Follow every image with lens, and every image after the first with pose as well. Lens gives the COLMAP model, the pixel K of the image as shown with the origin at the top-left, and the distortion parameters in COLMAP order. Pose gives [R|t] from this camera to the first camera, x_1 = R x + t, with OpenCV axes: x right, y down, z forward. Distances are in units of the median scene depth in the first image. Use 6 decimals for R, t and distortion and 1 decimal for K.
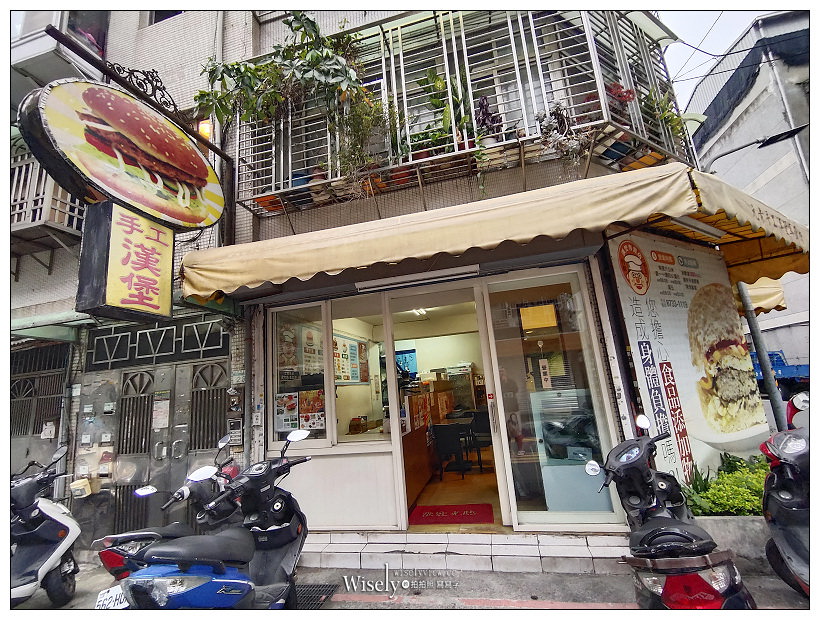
lens RADIAL K [[365.3, 0, 408.3], [0, 365.3, 310.0], [0, 0, 1]] dist [-0.004808, -0.001686]
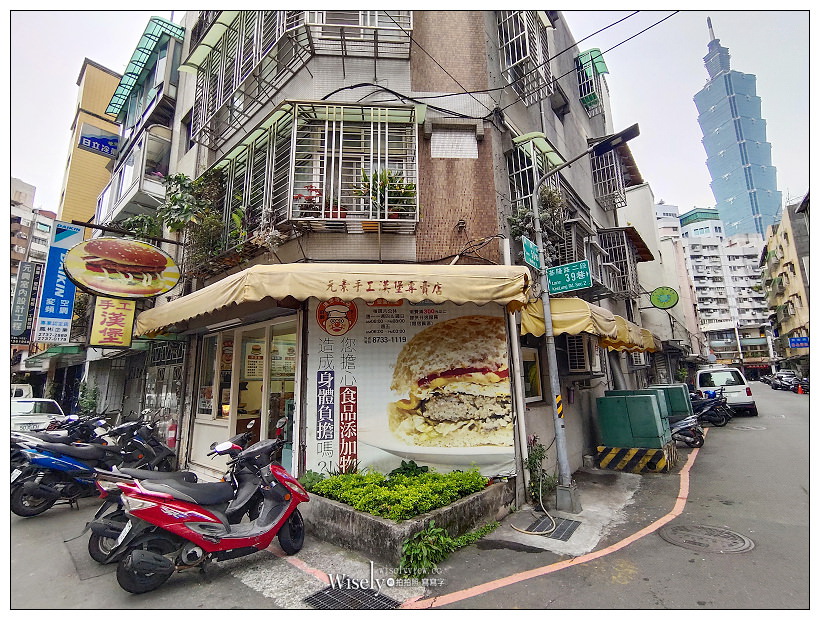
lens RADIAL K [[365.3, 0, 415.9], [0, 365.3, 309.7], [0, 0, 1]] dist [-0.004808, -0.001686]
pose [[0.896899, -0.018584, -0.441844, 1.631649], [0.039673, 0.998469, 0.038536, -0.195161], [0.440452, -0.052092, 0.896264, -0.097791]]
